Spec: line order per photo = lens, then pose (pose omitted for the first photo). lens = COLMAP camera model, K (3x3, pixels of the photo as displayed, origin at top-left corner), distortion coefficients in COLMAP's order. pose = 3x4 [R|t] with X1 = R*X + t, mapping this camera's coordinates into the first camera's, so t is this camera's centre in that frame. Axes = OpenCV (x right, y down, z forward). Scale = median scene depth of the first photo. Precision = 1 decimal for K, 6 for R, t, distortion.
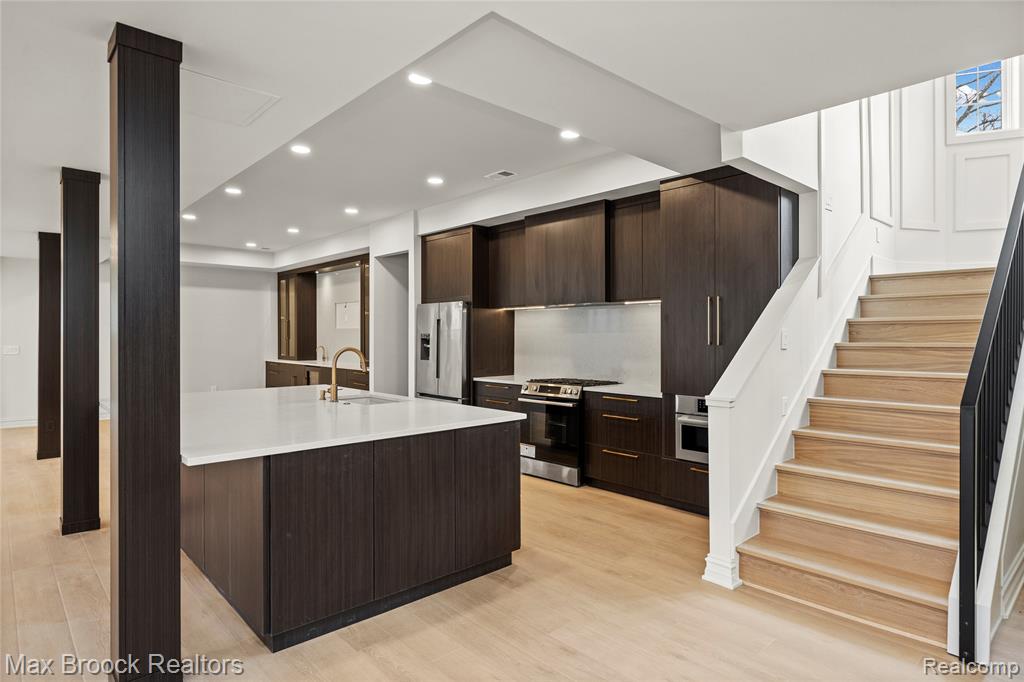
lens RADIAL K [[560.6, 0, 511.9], [0, 560.6, 339.3], [0, 0, 1]] dist [-0.001816, -0.000268]
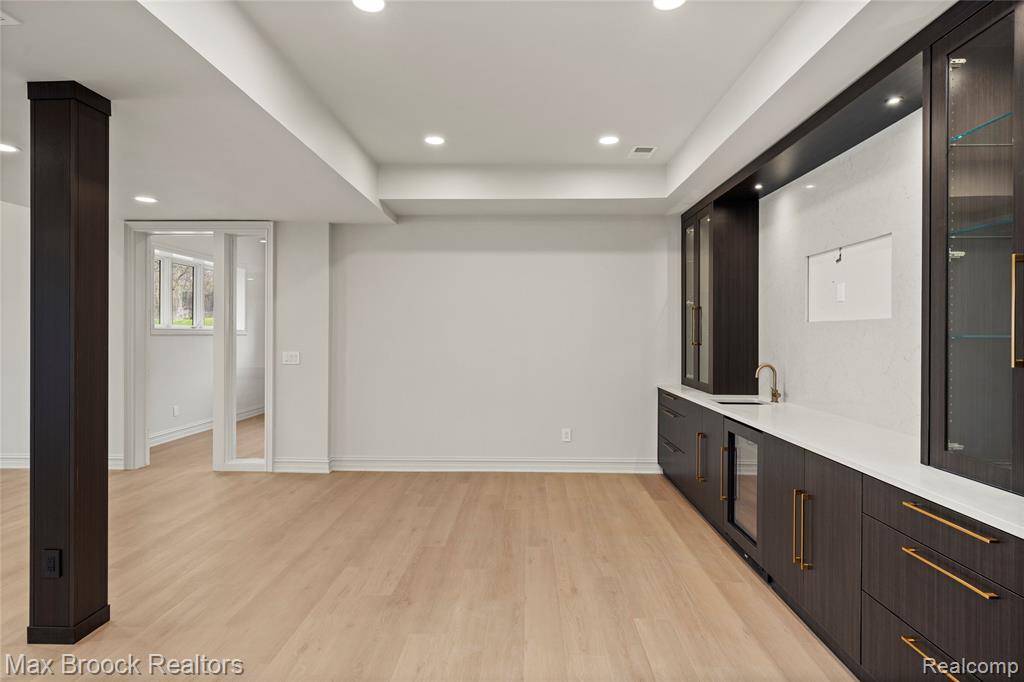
lens RADIAL K [[532.0, 0, 511.1], [0, 532.0, 332.6], [0, 0, 1]] dist [-0.003474, -0.000366]
pose [[0.705622, 0.001217, -0.708587, -0.279715], [-0.006740, 0.999965, -0.004995, -0.012560], [0.708556, 0.008301, 0.705606, 0.838961]]
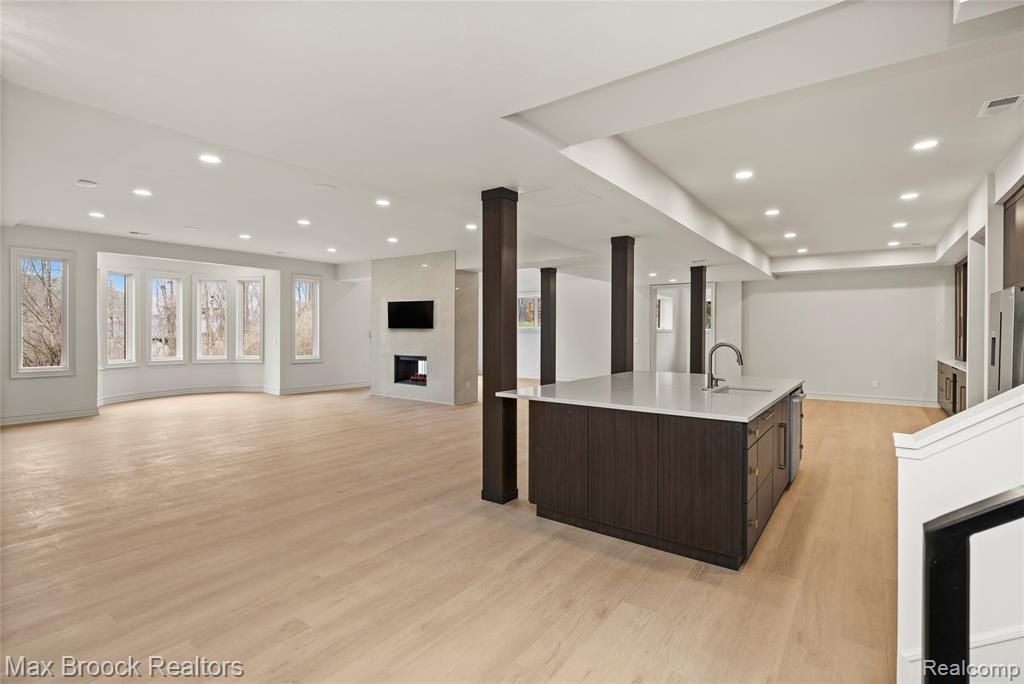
lens RADIAL K [[489.9, 0, 514.9], [0, 489.9, 334.4], [0, 0, 1]] dist [-0.001778, -0.000531]
pose [[0.188848, 0.001474, -0.982005, 0.354623], [-0.008402, 0.999965, -0.000114, 0.000305], [0.981970, 0.008272, 0.188853, 0.219909]]
